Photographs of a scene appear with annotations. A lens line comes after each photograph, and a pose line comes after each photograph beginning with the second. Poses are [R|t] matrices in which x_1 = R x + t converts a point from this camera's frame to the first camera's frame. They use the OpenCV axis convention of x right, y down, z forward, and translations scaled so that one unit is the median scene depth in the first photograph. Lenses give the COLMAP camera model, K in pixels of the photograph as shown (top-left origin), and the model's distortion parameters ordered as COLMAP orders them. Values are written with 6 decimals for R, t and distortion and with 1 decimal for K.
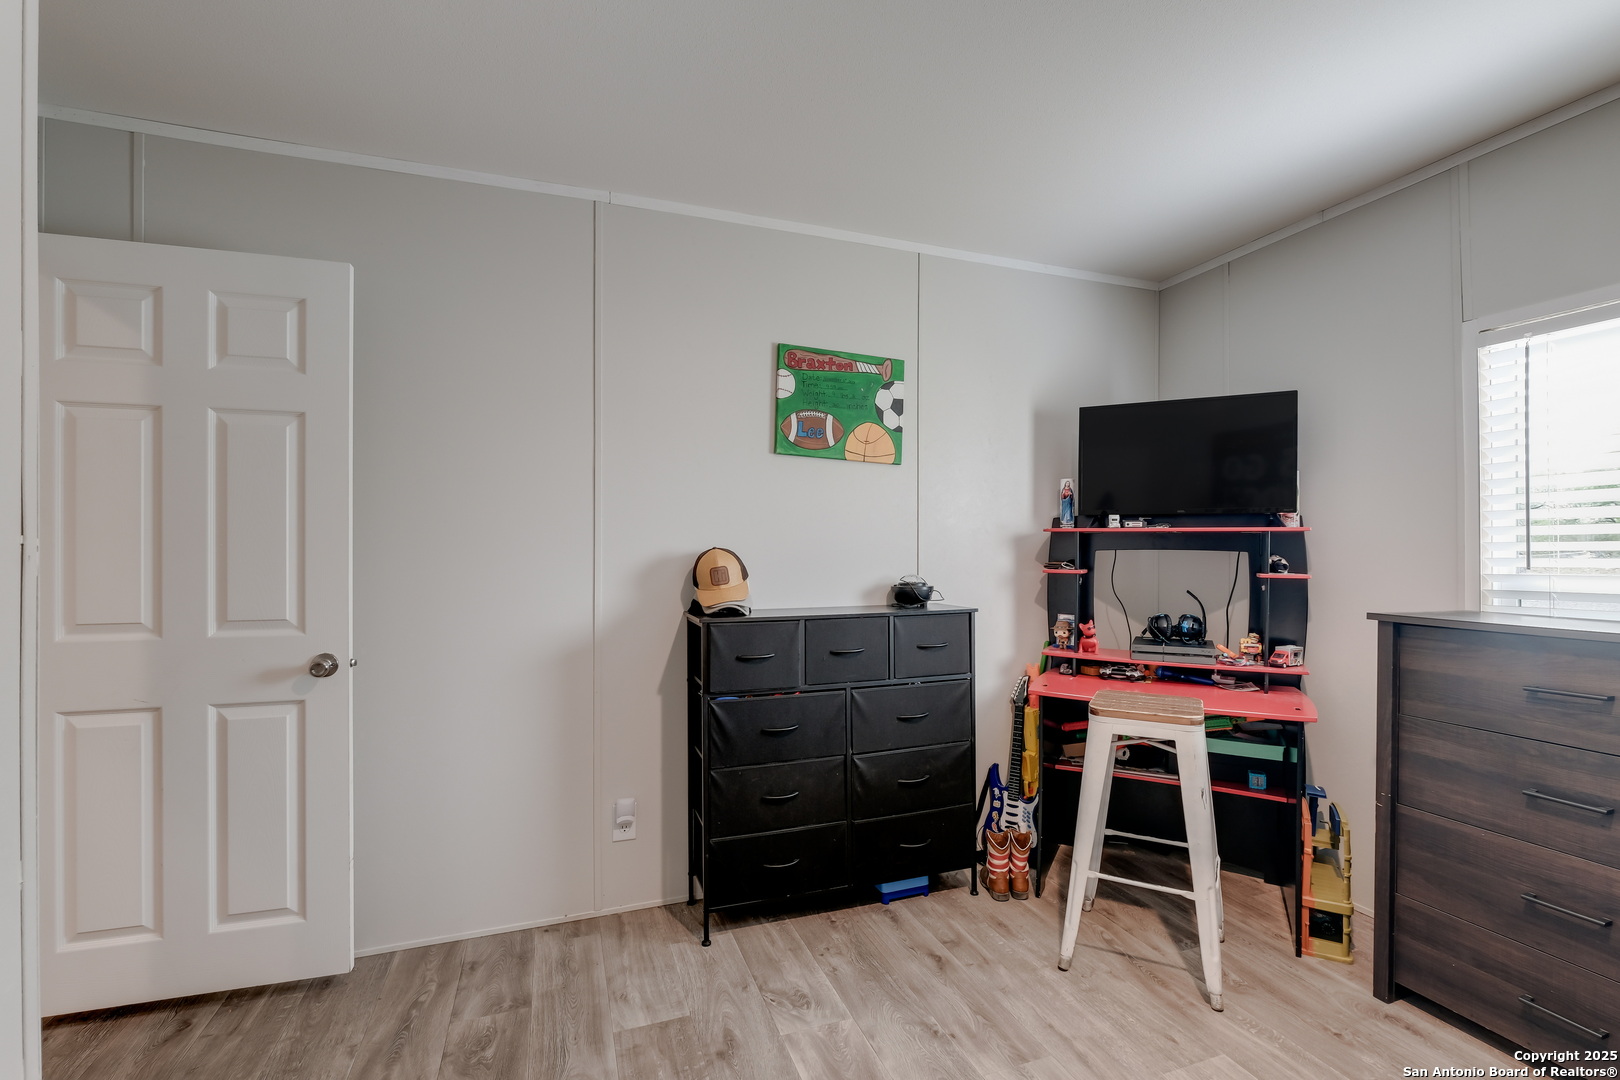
lens RADIAL K [[705.5, 0, 814.3], [0, 705.5, 539.2], [0, 0, 1]] dist [0.000344, -0.000390]
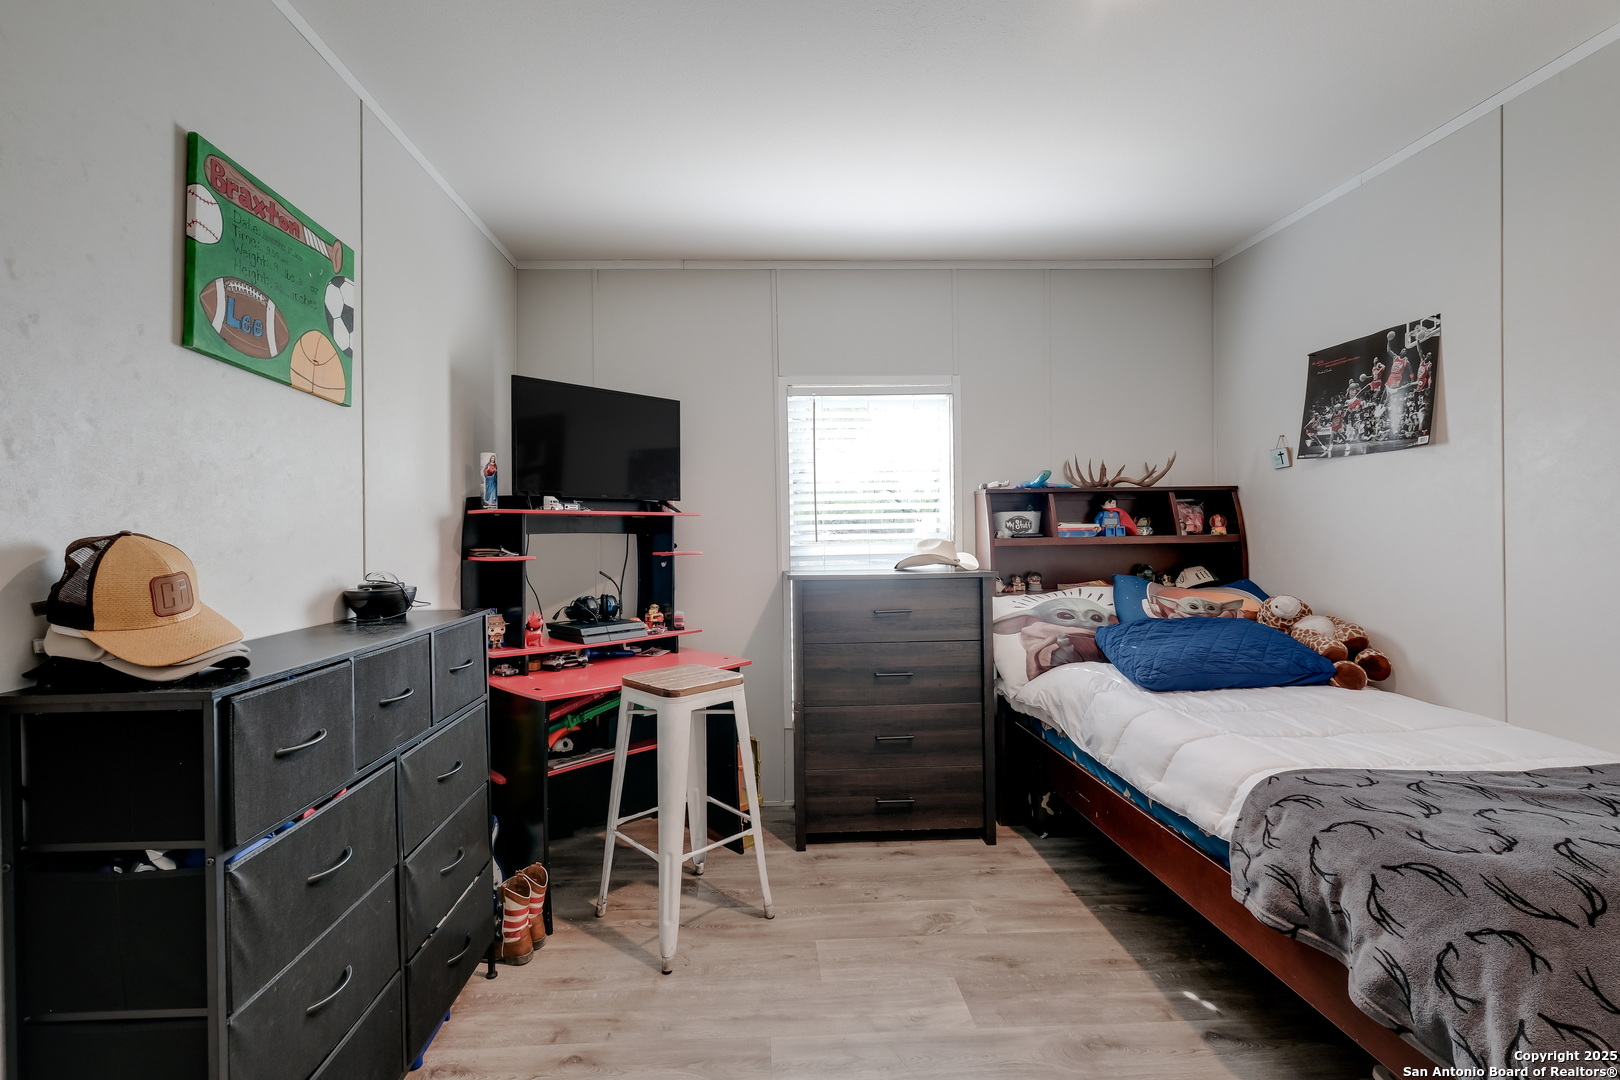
lens RADIAL K [[705.5, 0, 761.5], [0, 705.5, 525.2], [0, 0, 1]] dist [0.000344, -0.000390]
pose [[0.326151, 0.003925, 0.945310, -0.394540], [0.002659, 0.999984, -0.005070, 0.009983], [-0.945314, 0.004167, 0.326135, 0.442480]]
